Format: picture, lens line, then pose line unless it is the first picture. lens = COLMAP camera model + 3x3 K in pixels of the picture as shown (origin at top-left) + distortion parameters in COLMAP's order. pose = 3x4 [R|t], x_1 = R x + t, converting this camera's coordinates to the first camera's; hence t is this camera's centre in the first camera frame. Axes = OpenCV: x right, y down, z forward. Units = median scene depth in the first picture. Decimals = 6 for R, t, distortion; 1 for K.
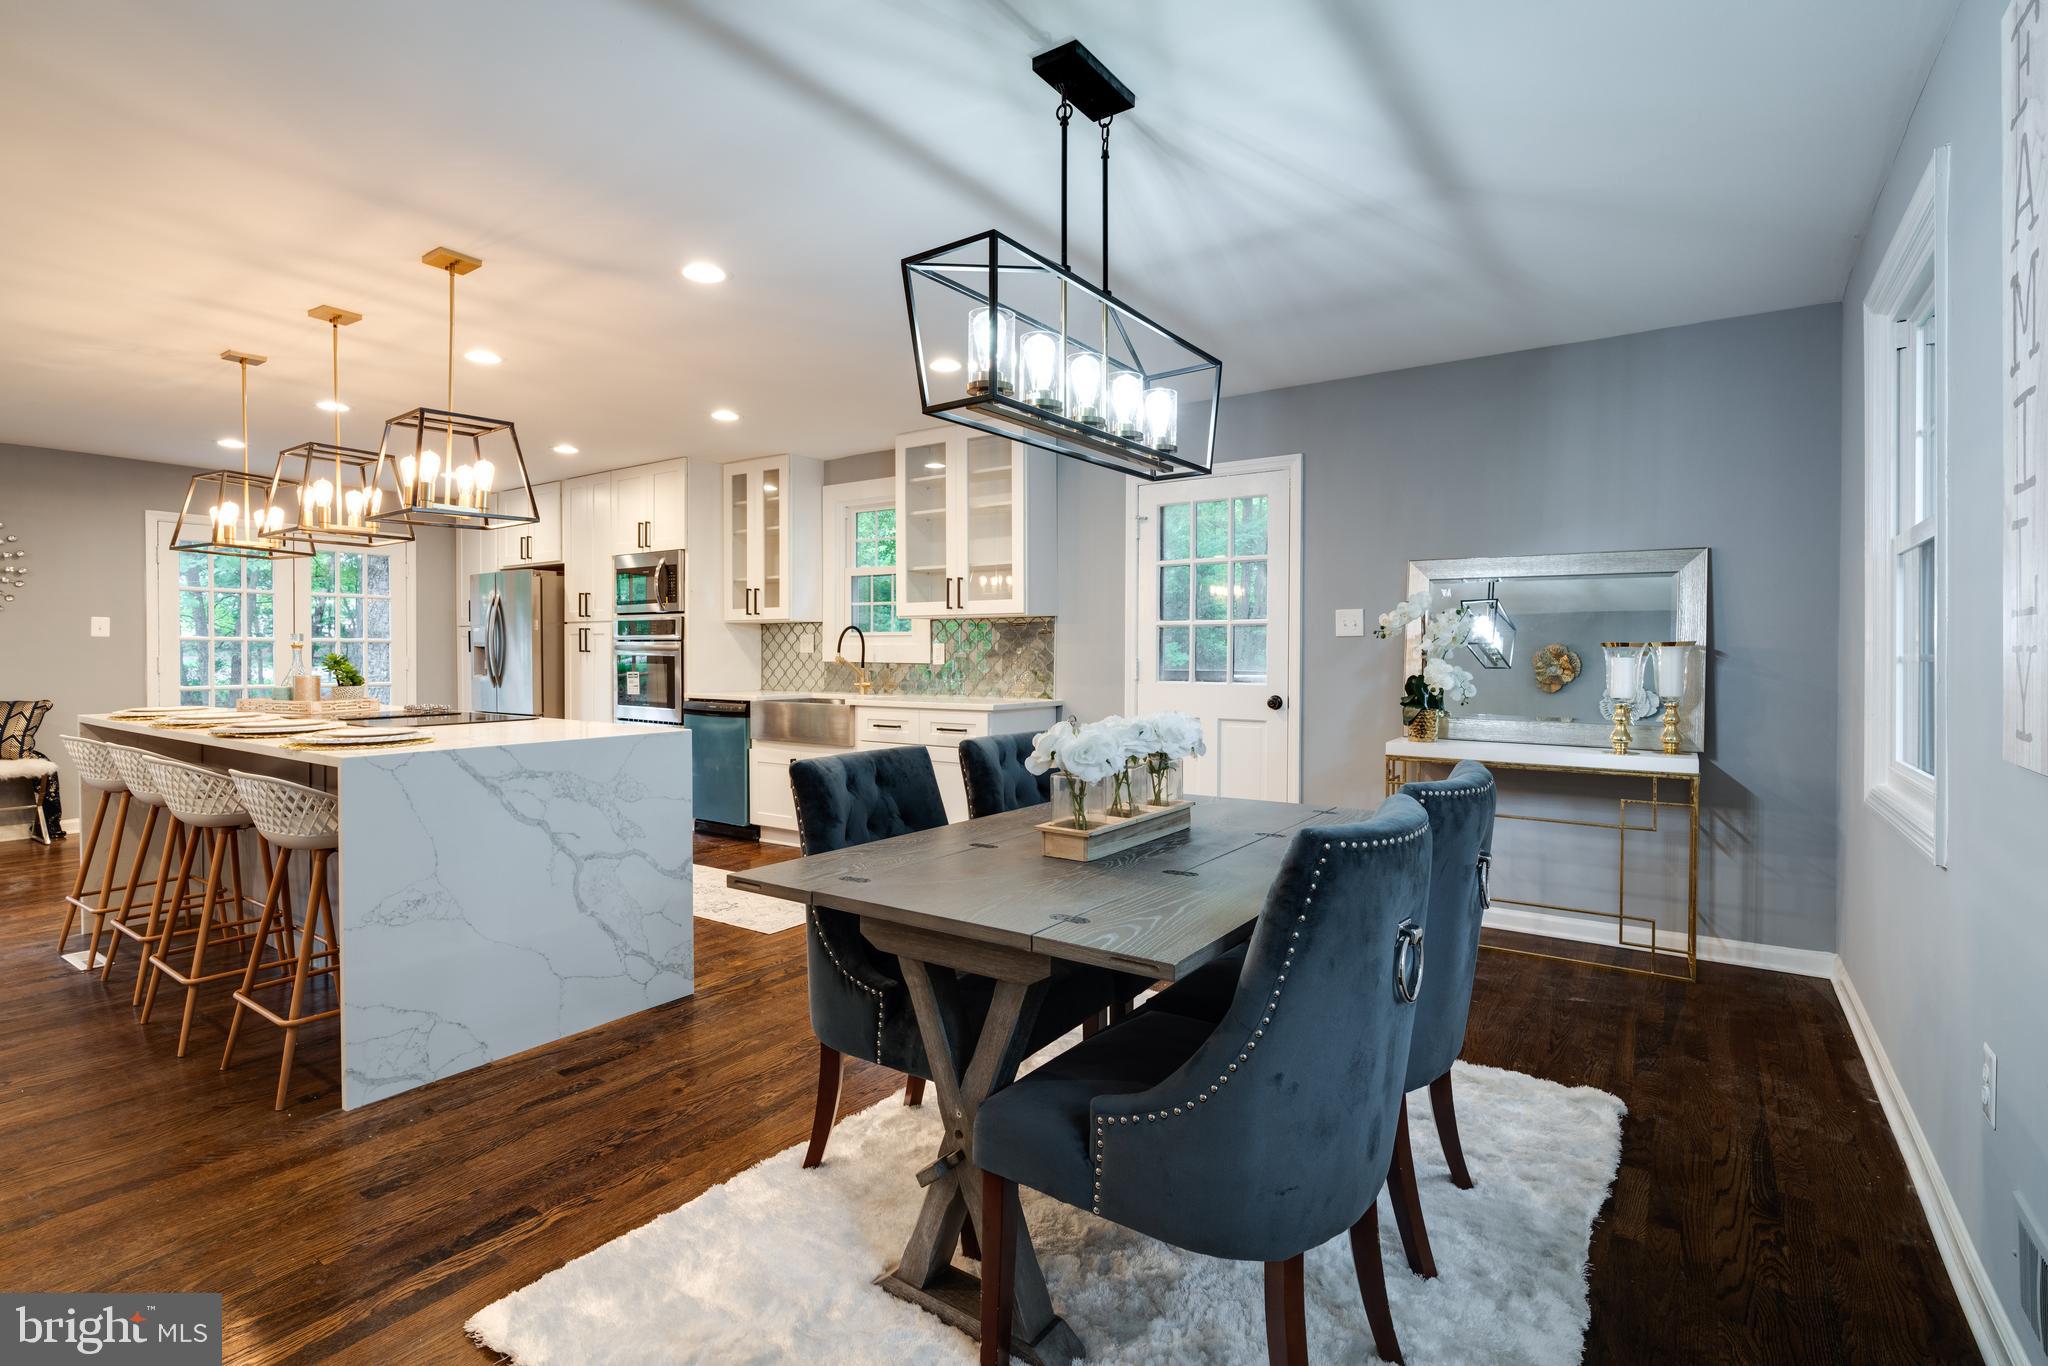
lens RADIAL K [[967.5, 0, 1008.2], [0, 967.5, 662.5], [0, 0, 1]] dist [-0.003079, 0.000001]
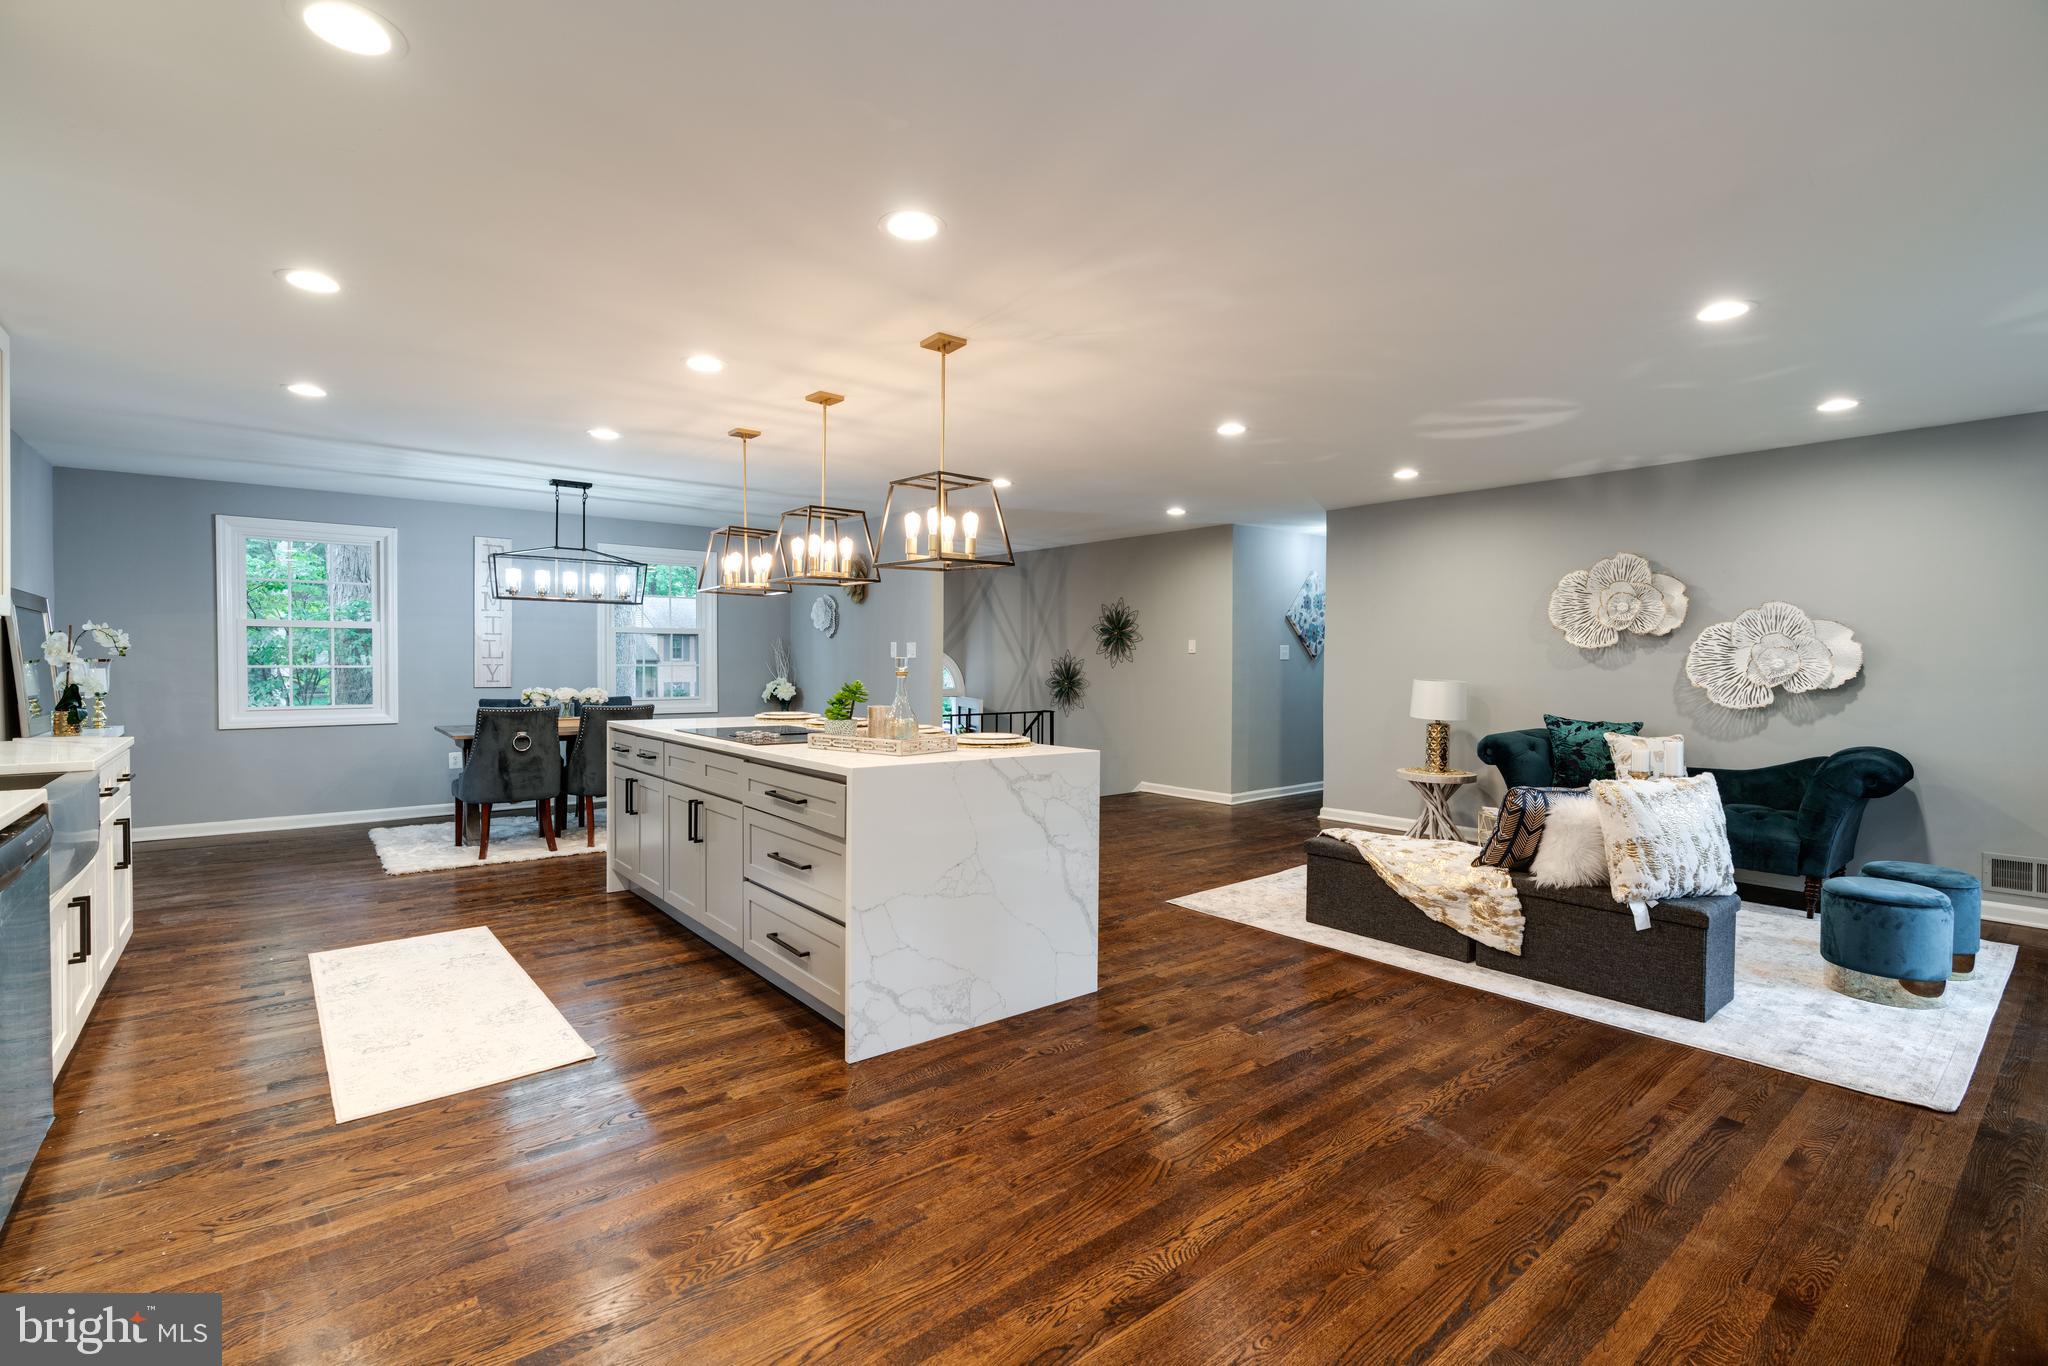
lens RADIAL K [[919.1, 0, 1010.5], [0, 919.1, 675.7], [0, 0, 1]] dist [-0.016425, 0.009622]
pose [[-0.962068, -0.012525, 0.272522, -0.760260], [-0.005467, 0.999630, 0.026644, -0.025754], [-0.272755, 0.024144, -0.961781, 1.259199]]
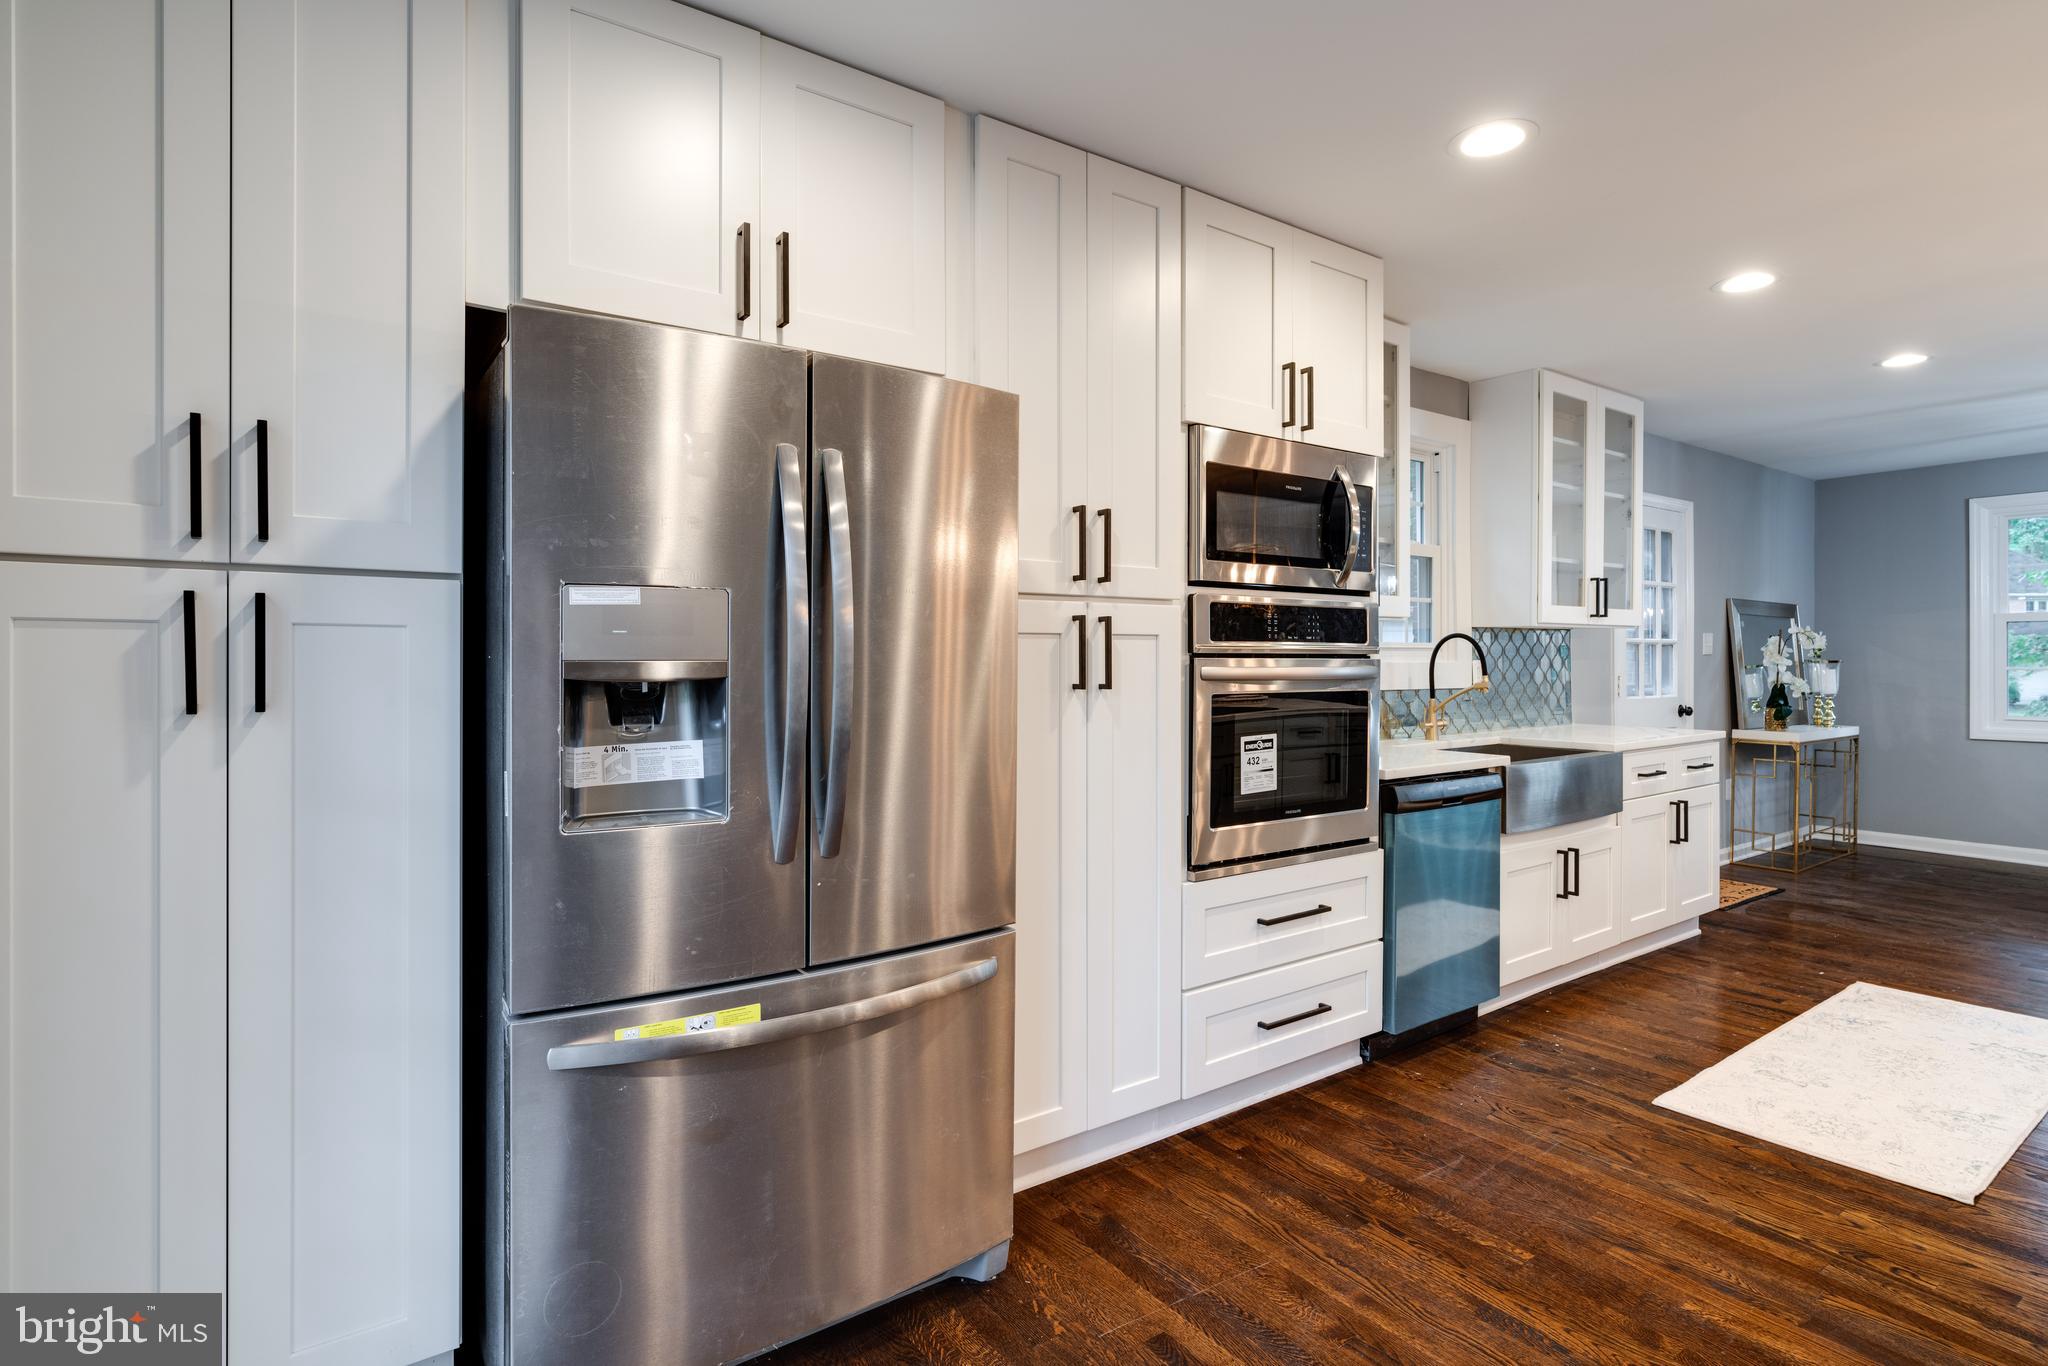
lens RADIAL K [[1013.4, 0, 1018.1], [0, 1013.4, 660.5], [0, 0, 1]] dist [-0.001115, -0.000129]
pose [[0.329004, -0.006490, 0.944306, -0.907839], [0.011822, 0.999926, 0.002753, -0.025776], [-0.944255, 0.010258, 0.329056, 1.075753]]
